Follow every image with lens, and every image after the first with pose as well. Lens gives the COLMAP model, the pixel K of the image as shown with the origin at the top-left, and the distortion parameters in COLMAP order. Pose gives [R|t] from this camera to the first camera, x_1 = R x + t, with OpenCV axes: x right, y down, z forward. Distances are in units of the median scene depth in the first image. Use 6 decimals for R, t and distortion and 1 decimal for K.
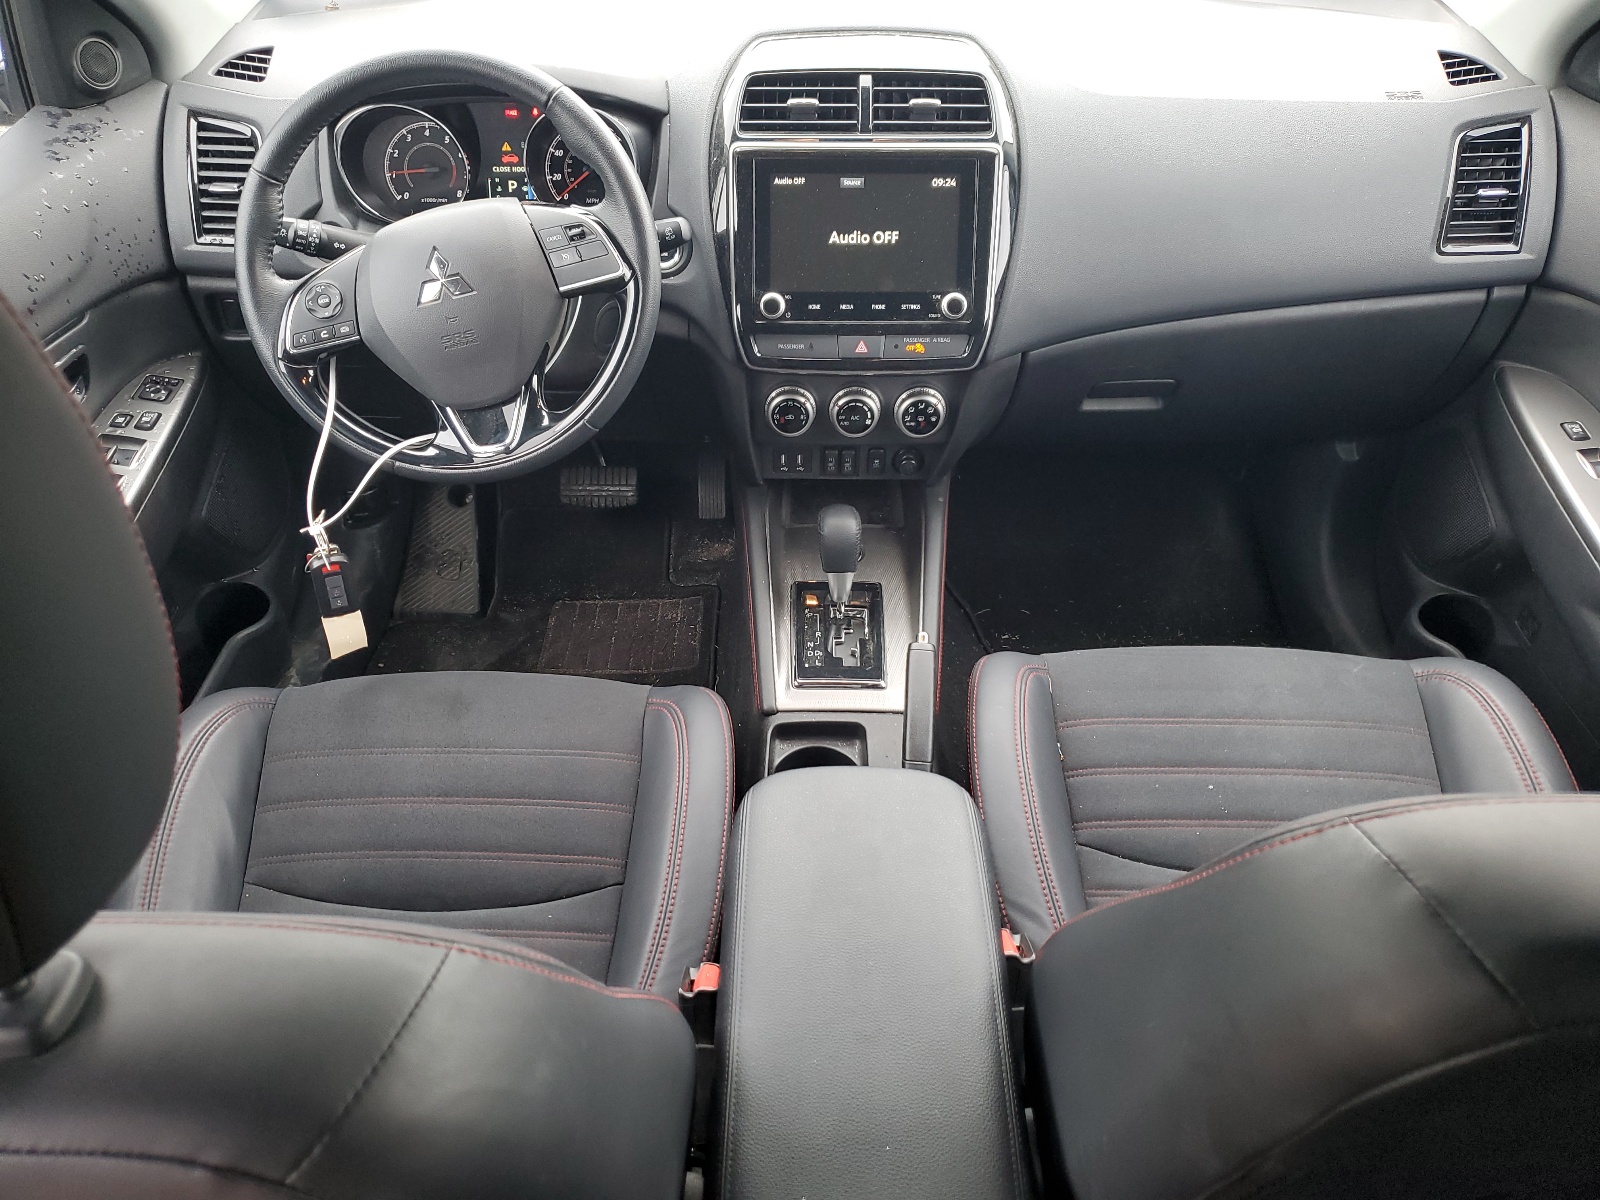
lens RADIAL K [[1219.4, 0, 800.5], [0, 1219.4, 599.3], [0, 0, 1]] dist [-0.001917, -0.000480]
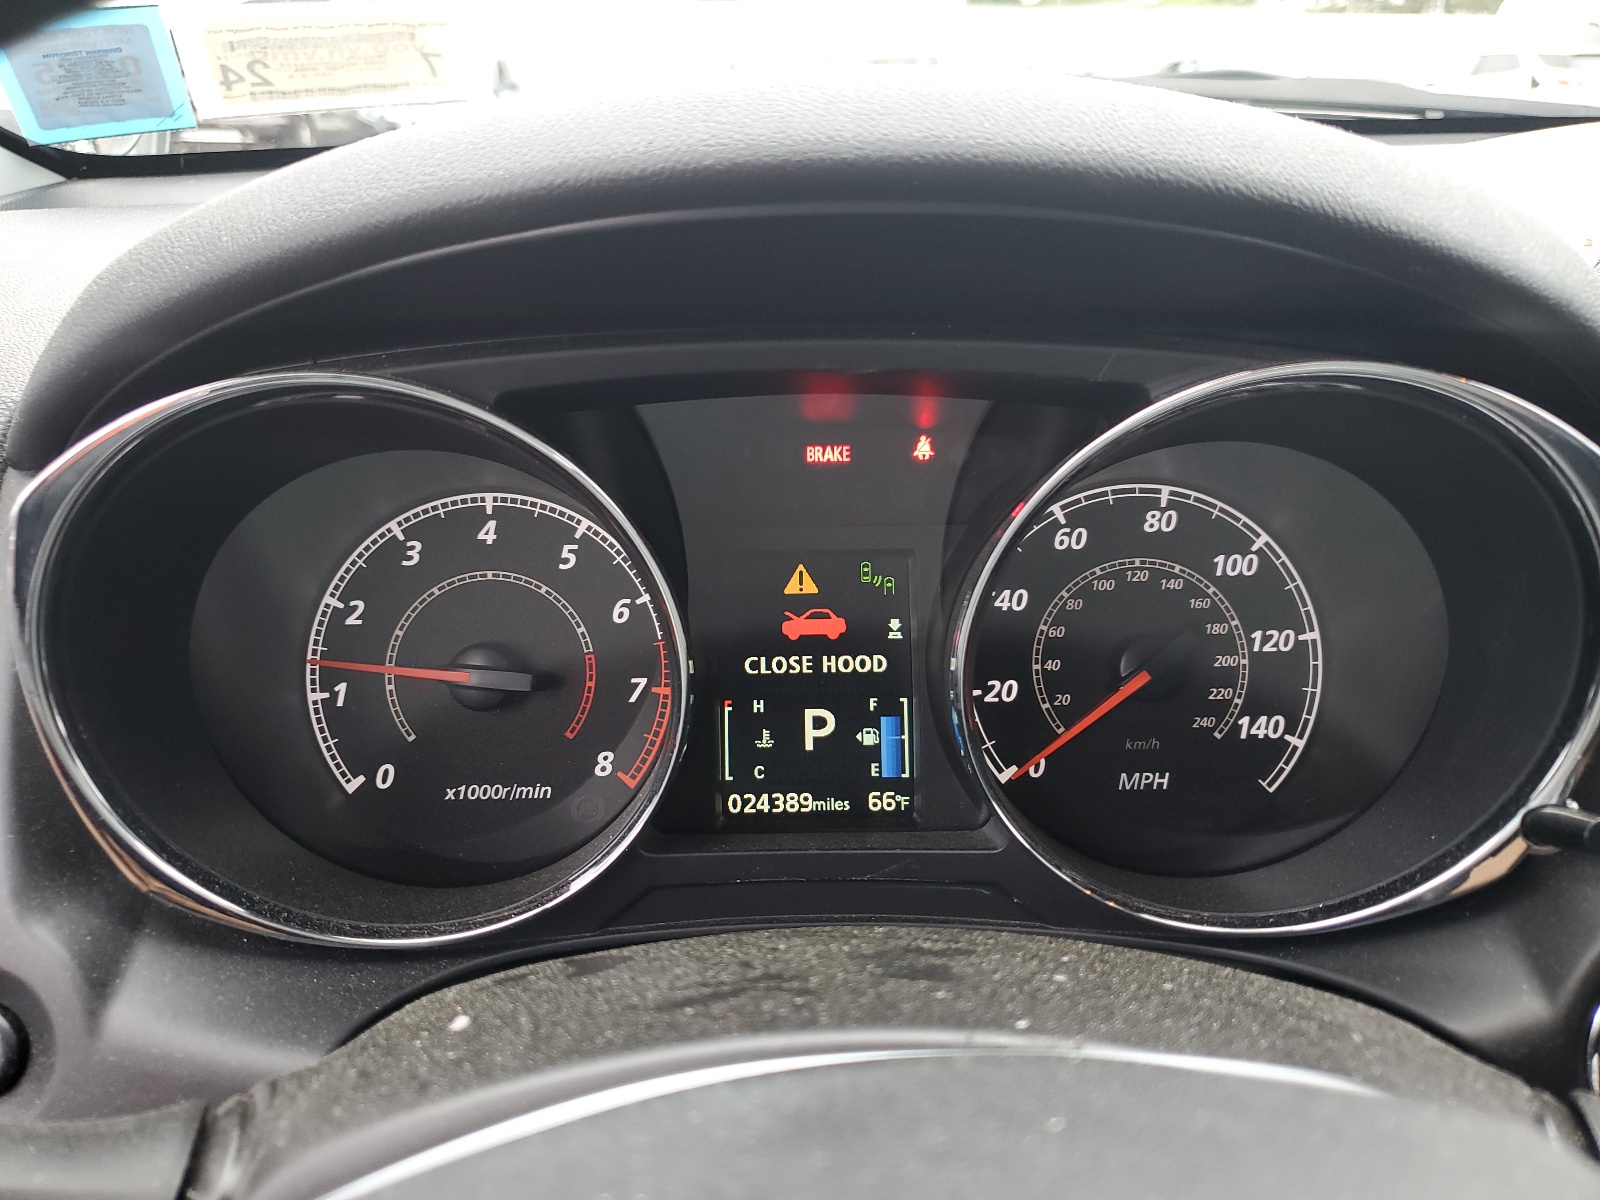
lens RADIAL K [[1219.4, 0, 798.7], [0, 1219.4, 600.3], [0, 0, 1]] dist [-0.001917, -0.000480]
pose [[0.999417, -0.016259, 0.030031, -0.248460], [0.024594, 0.952792, -0.302625, -0.289950], [-0.023693, 0.303187, 0.952636, 0.758424]]
